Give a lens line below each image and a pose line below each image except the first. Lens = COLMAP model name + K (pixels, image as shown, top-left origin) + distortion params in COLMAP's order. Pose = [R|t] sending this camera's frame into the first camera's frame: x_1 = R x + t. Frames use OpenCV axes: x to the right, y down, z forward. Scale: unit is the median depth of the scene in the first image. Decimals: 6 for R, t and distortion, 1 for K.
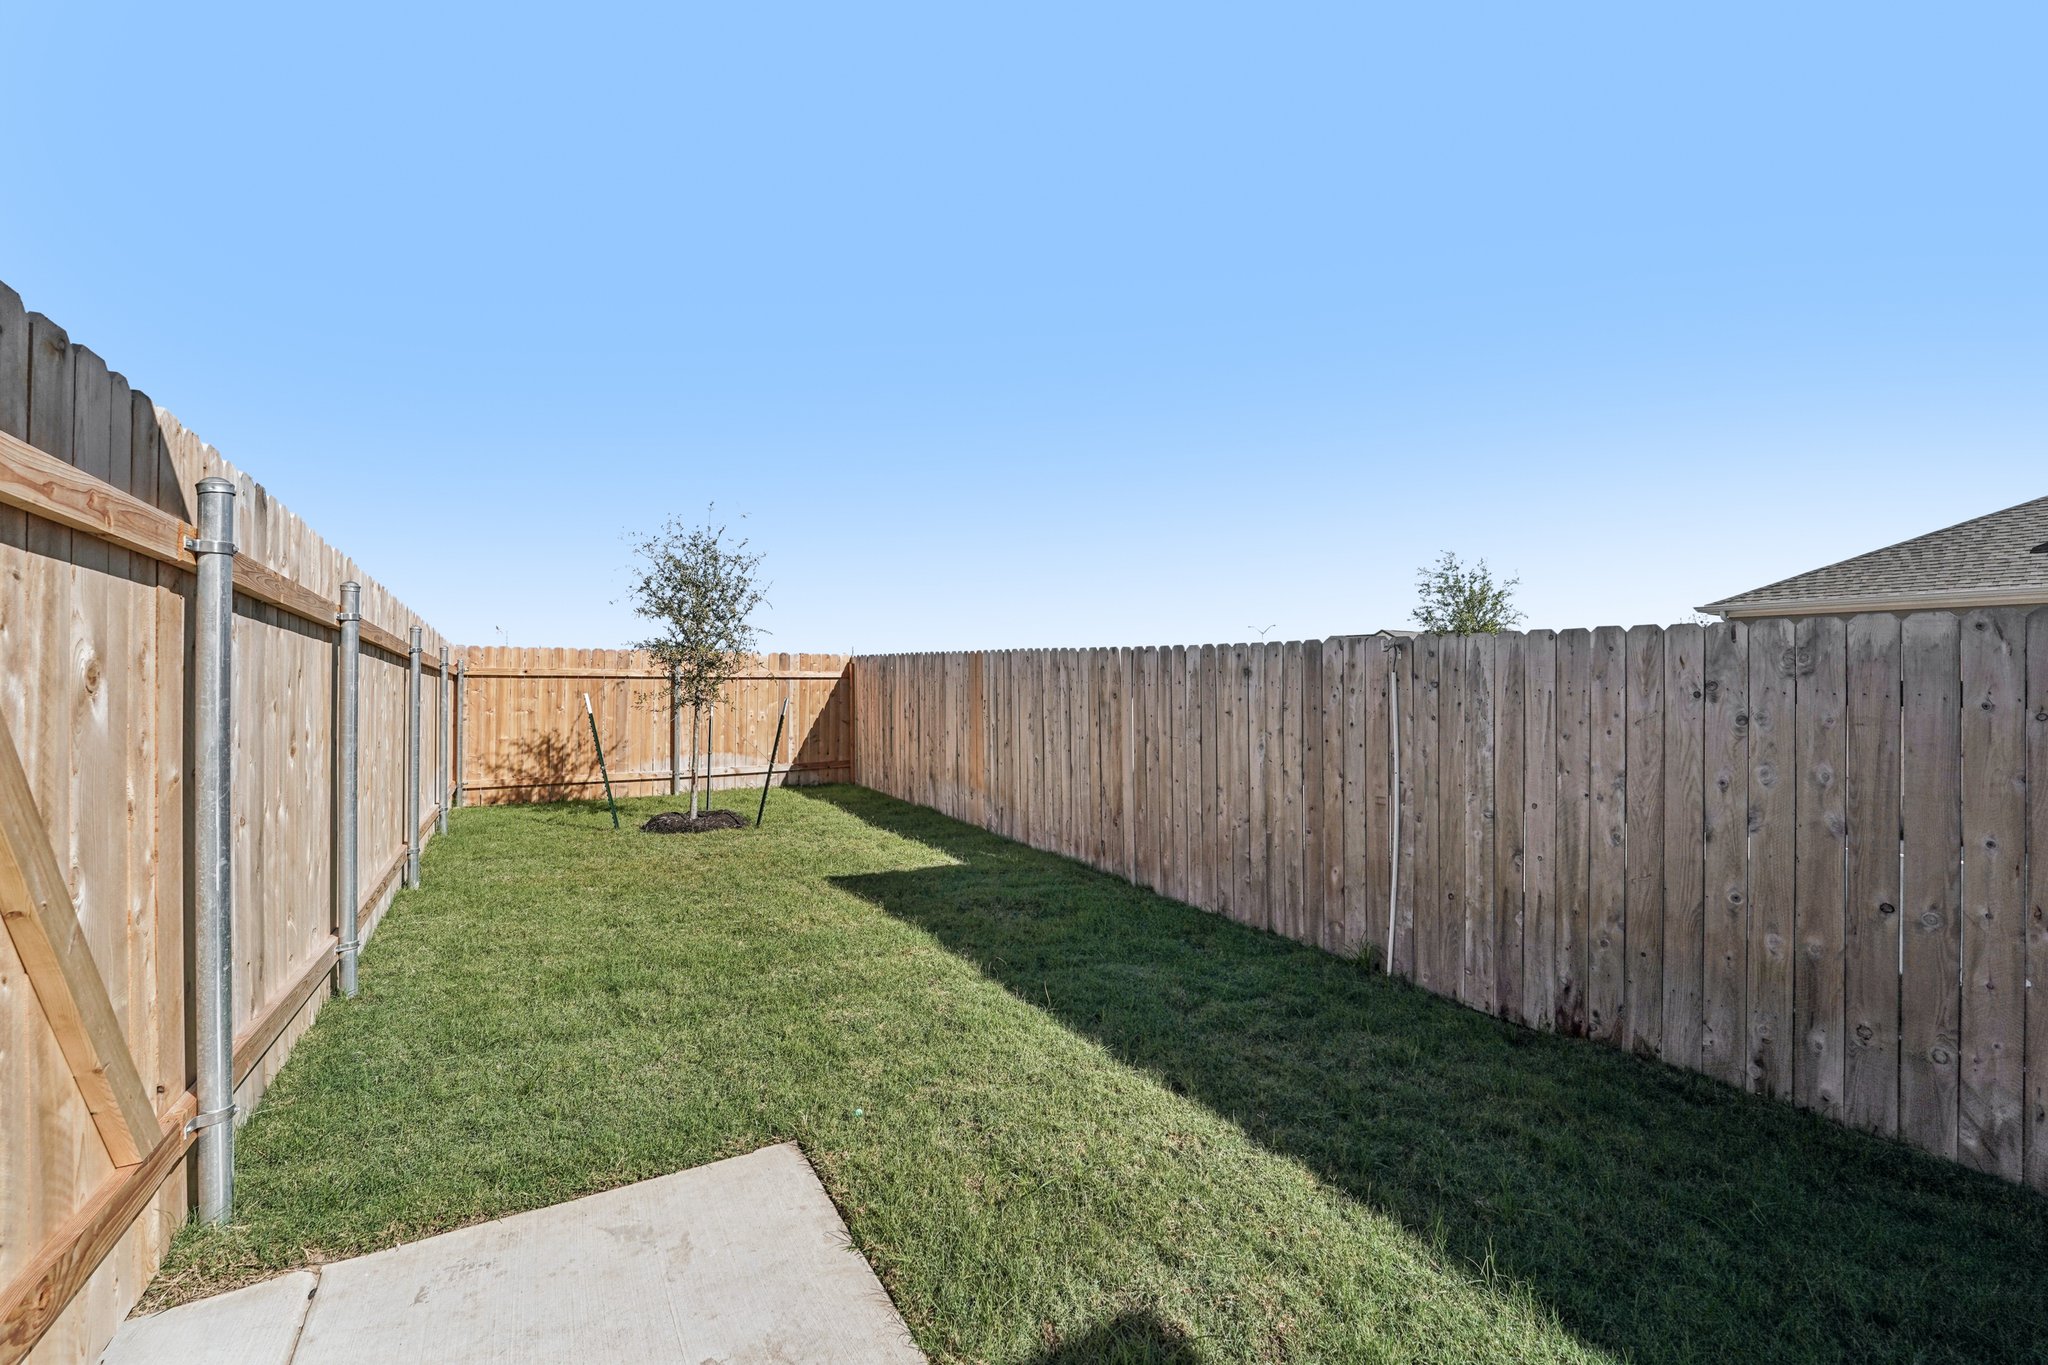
lens RADIAL K [[838.8, 0, 1030.4], [0, 838.8, 676.7], [0, 0, 1]] dist [-0.028906, 0.004725]
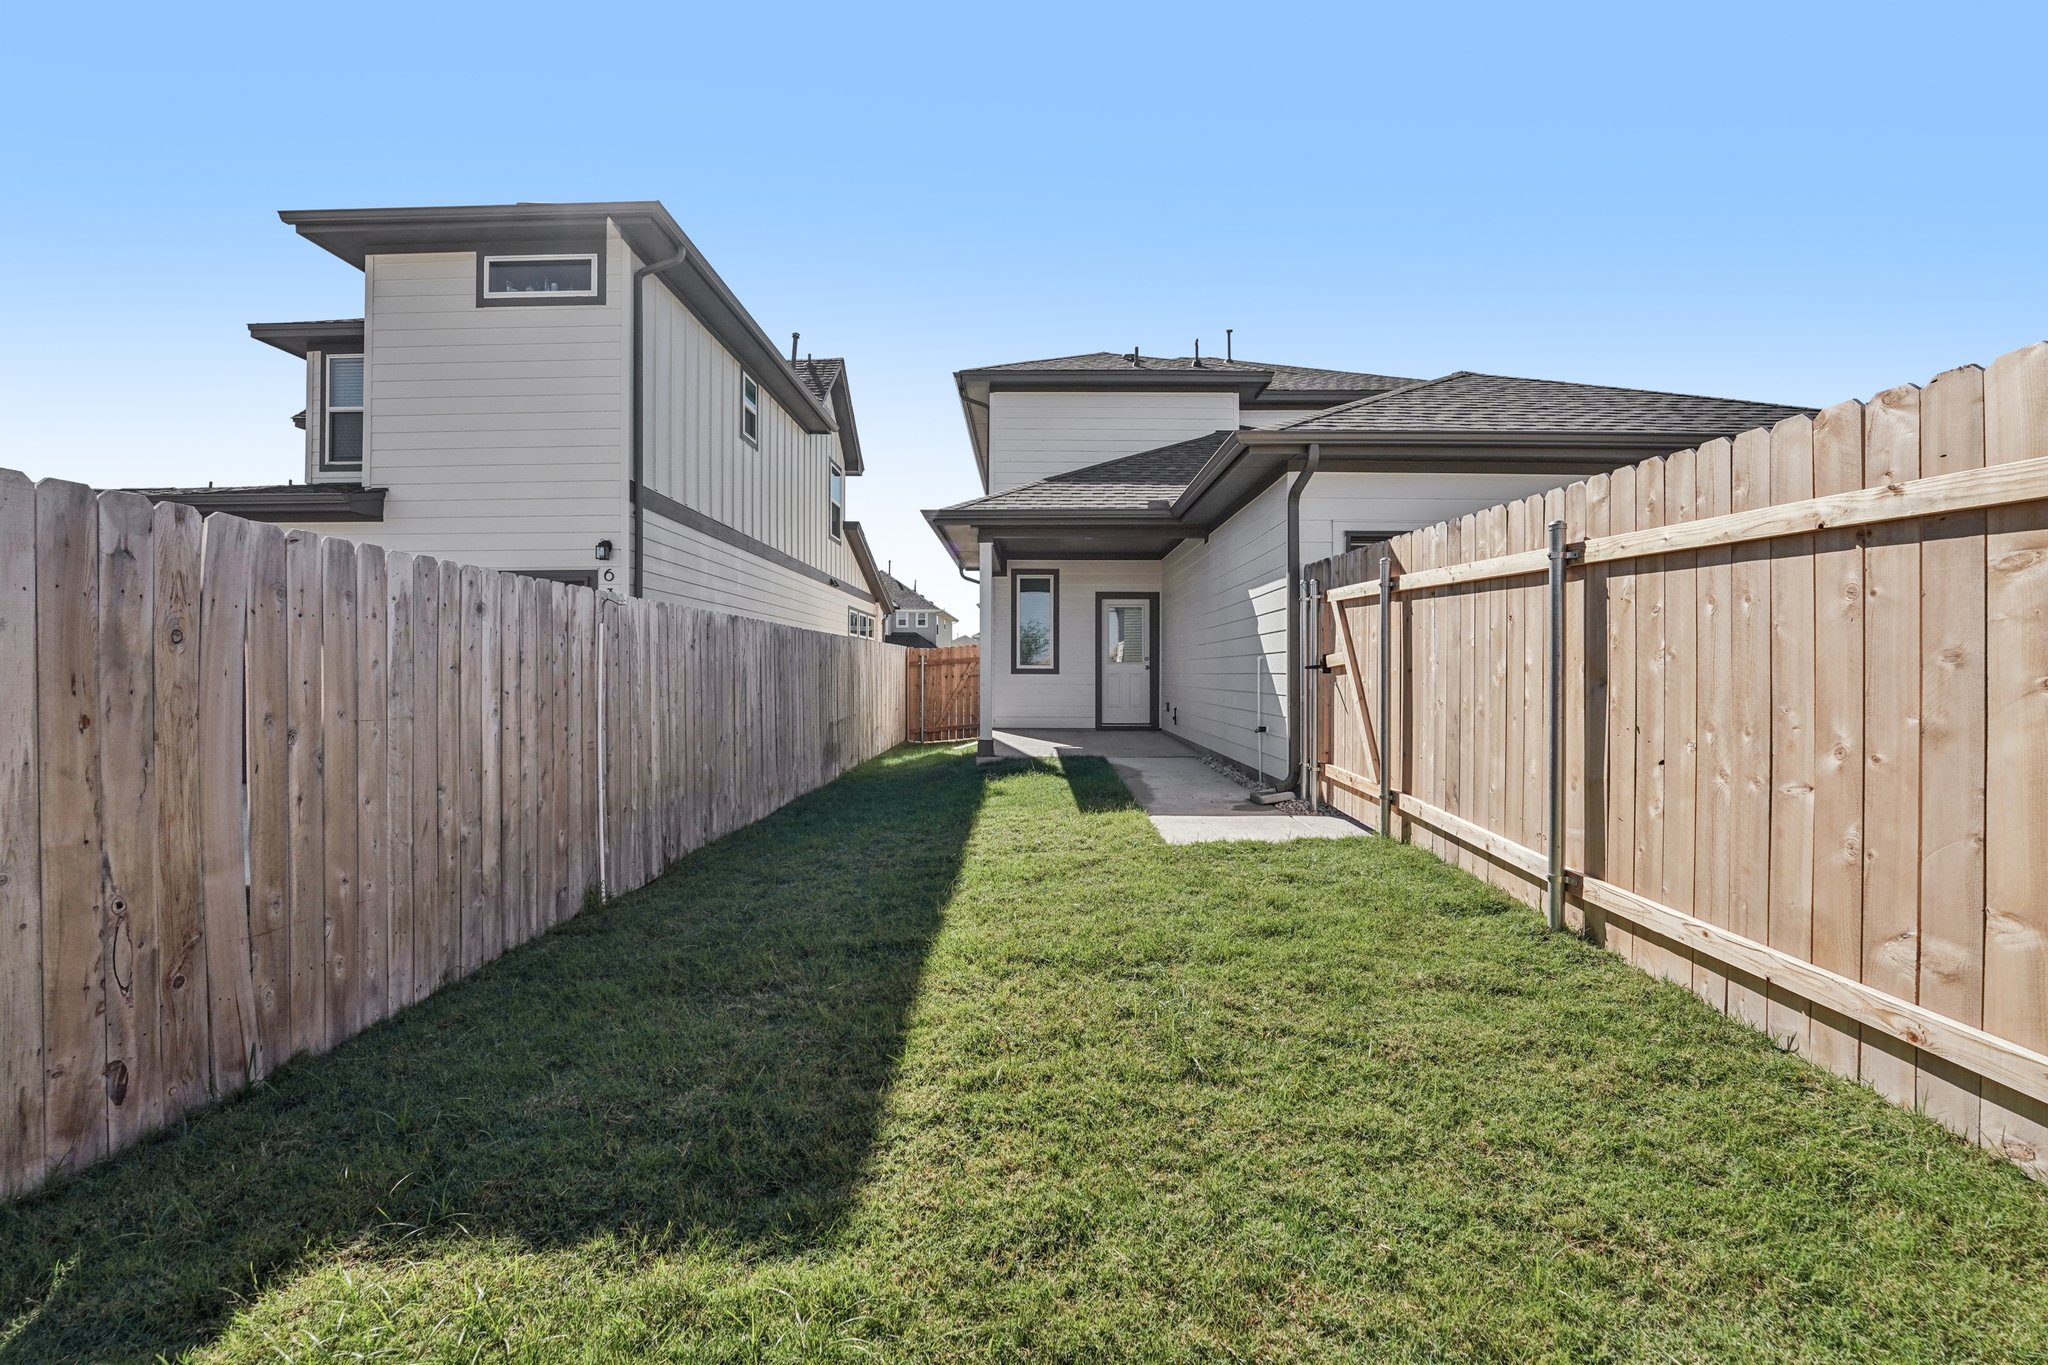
lens RADIAL K [[838.8, 0, 1016.7], [0, 838.8, 670.3], [0, 0, 1]] dist [-0.028906, 0.004725]
pose [[-0.846498, -0.007370, 0.532341, -0.433750], [-0.009875, 0.999950, -0.001859, 0.037888], [-0.532300, -0.006831, -0.846528, 1.188949]]
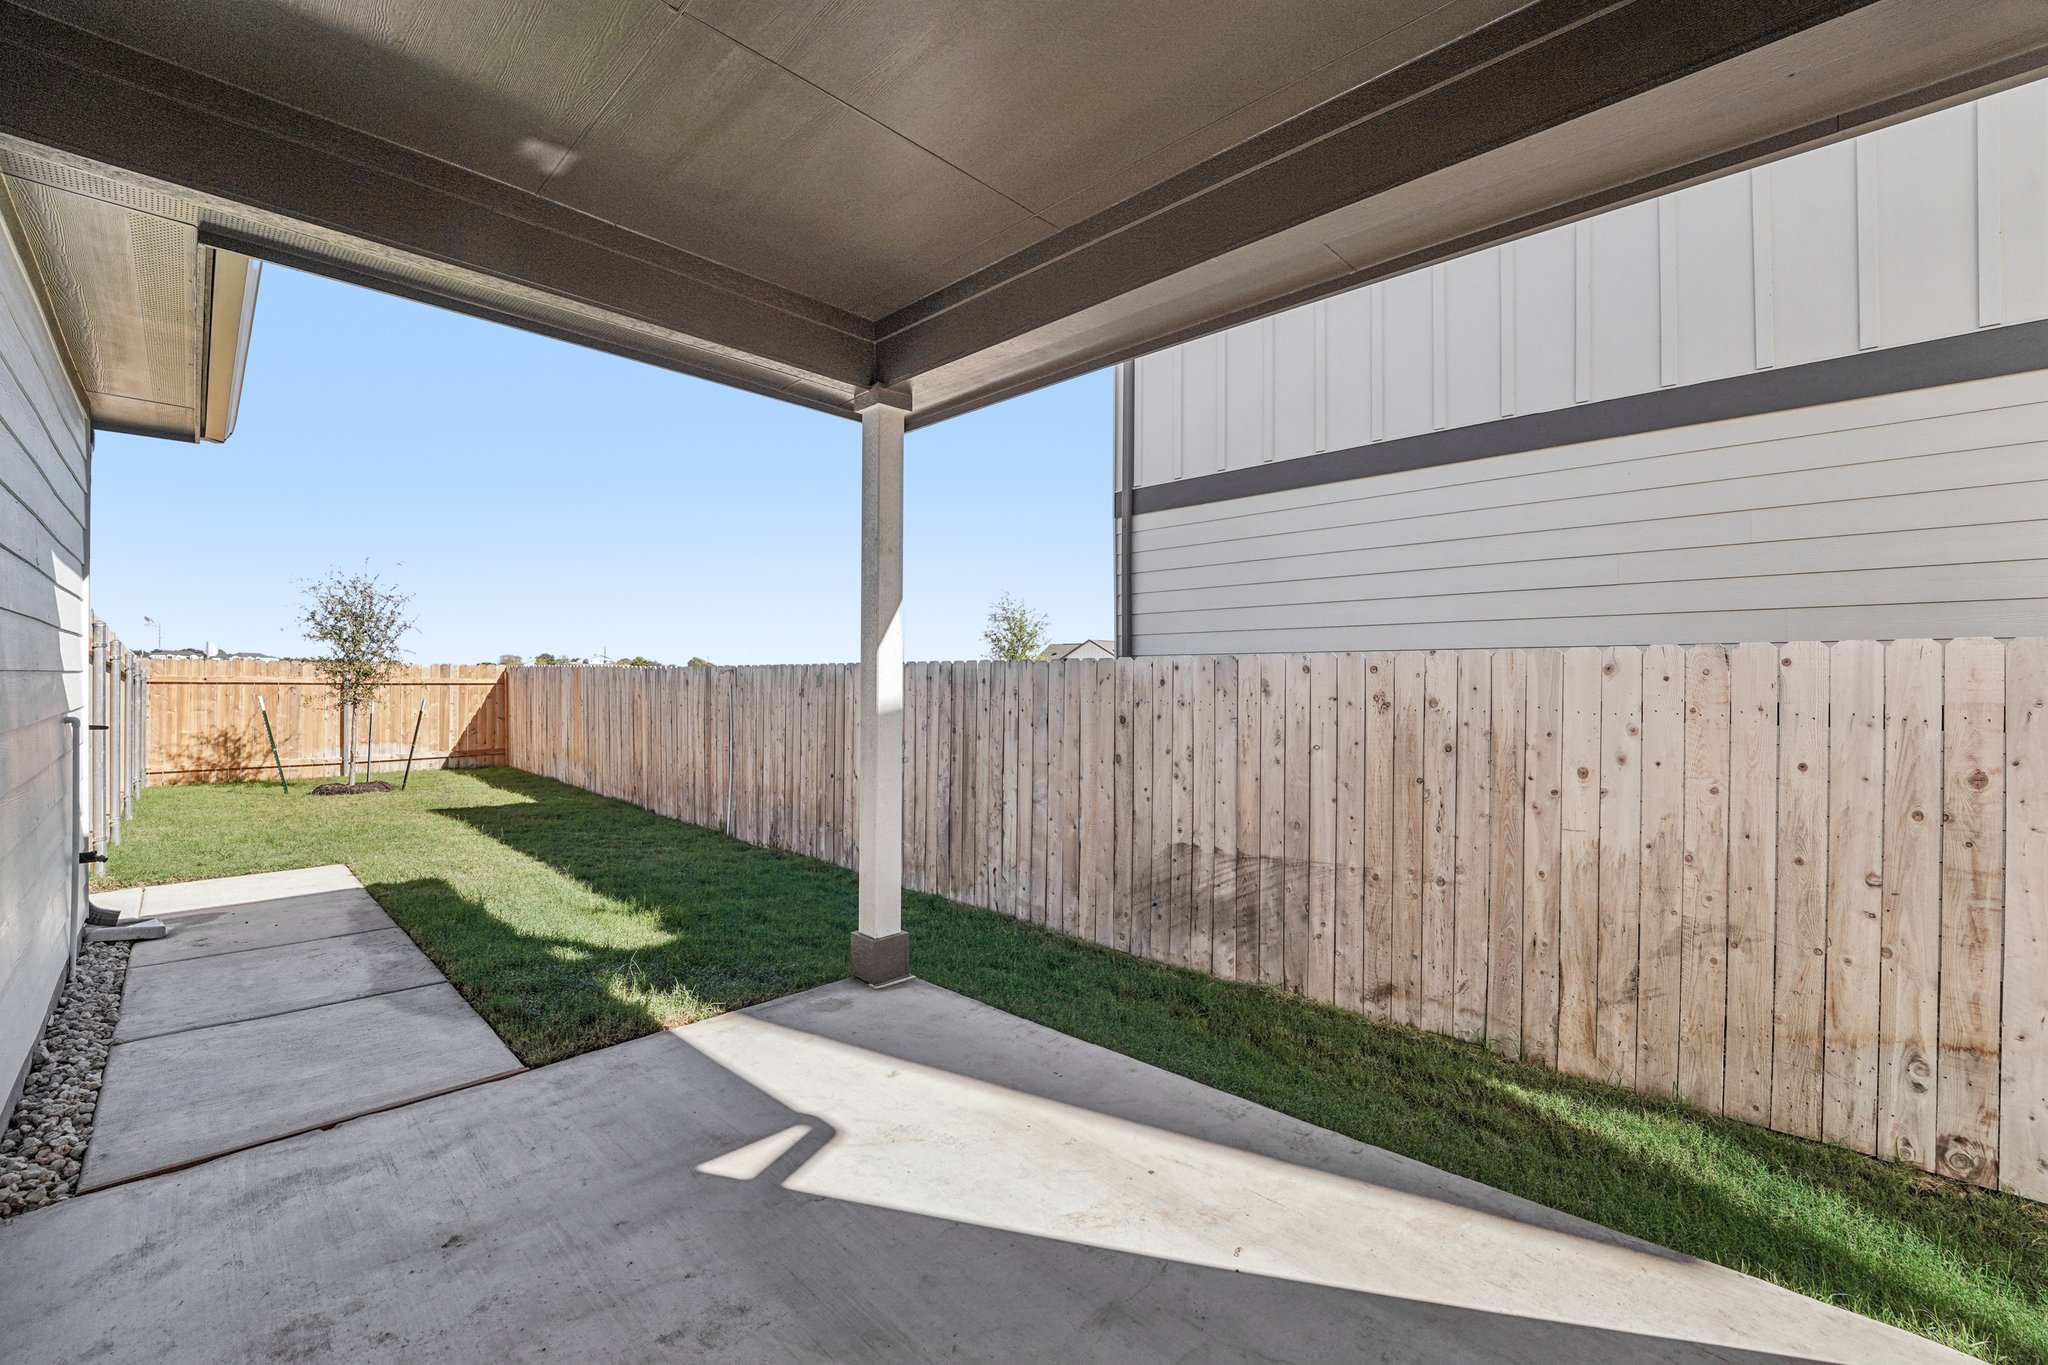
lens RADIAL K [[838.8, 0, 1020.5], [0, 838.8, 678.0], [0, 0, 1]] dist [-0.028906, 0.004725]
pose [[0.968586, 0.001080, 0.248677, 0.288475], [-0.000987, 0.999999, -0.000499, -0.008746], [-0.248678, 0.000238, 0.968586, -0.522481]]
